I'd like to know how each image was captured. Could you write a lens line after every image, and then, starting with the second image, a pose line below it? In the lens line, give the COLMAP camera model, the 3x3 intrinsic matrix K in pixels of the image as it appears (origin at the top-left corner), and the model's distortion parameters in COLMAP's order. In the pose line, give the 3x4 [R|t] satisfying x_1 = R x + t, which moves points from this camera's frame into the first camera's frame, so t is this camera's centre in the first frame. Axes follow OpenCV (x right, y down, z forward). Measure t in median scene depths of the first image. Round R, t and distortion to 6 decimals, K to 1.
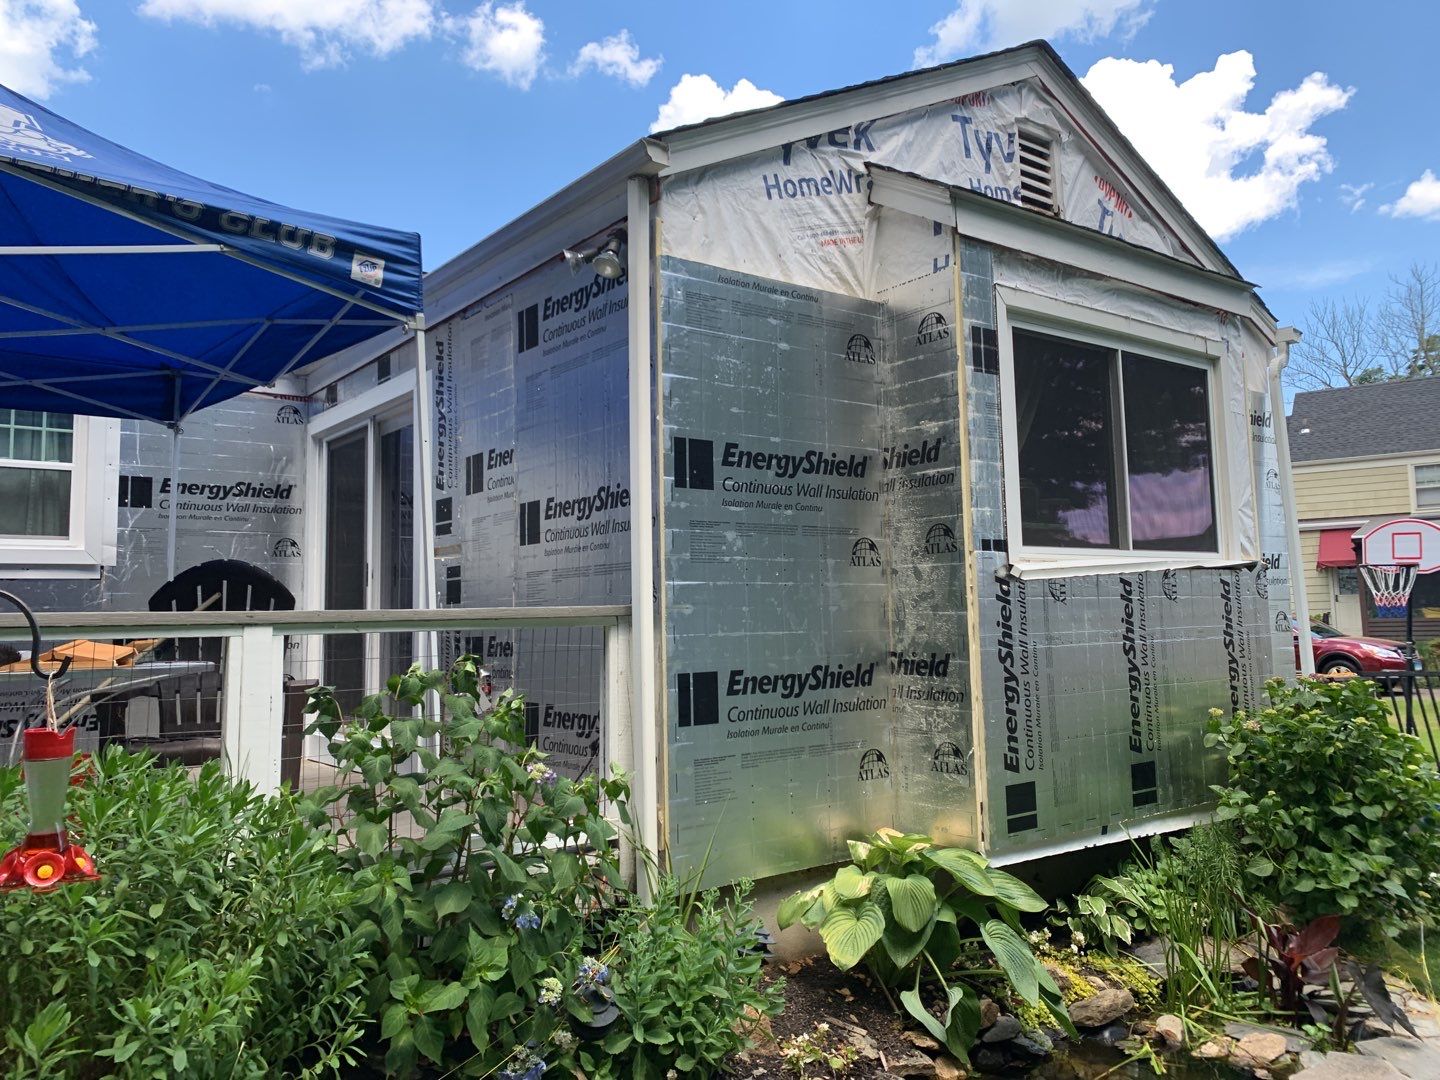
lens RADIAL K [[1091.3, 0, 712.4], [0, 1091.3, 536.8], [0, 0, 1]] dist [0.044410, -0.054408]
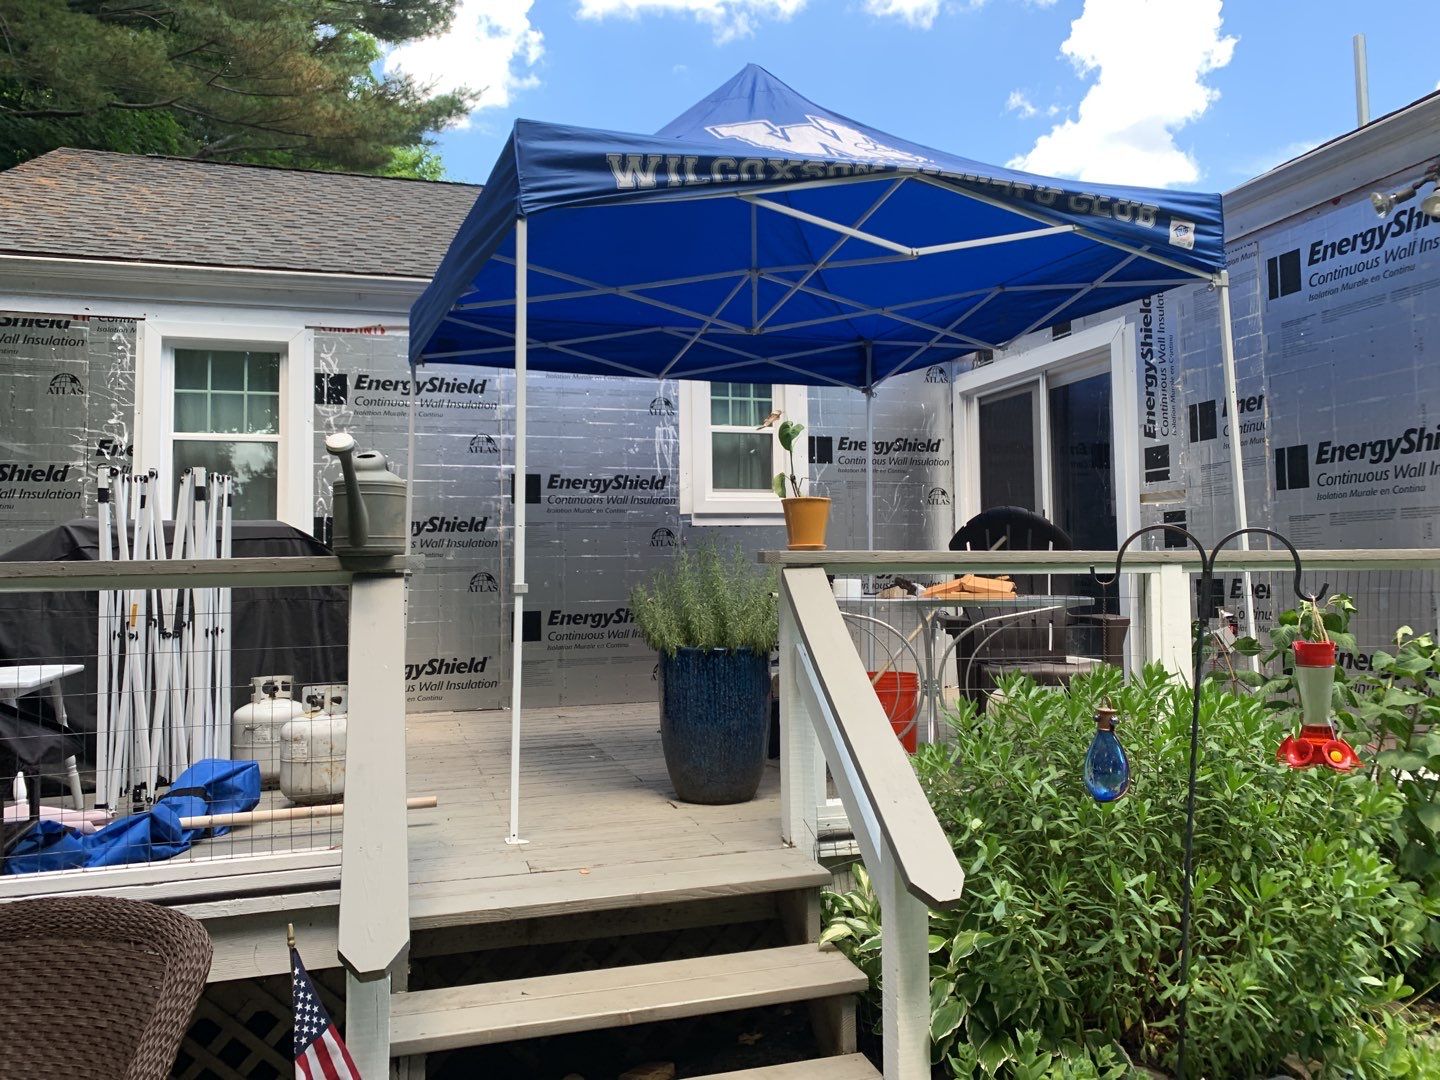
lens RADIAL K [[1097.9, 0, 714.9], [0, 1097.9, 546.7], [0, 0, 1]] dist [-0.035771, 0.053315]
pose [[0.939337, -0.003857, -0.342975, -0.282740], [0.023341, 0.998338, 0.052699, -0.003962], [0.342202, -0.057508, 0.937865, -0.128508]]
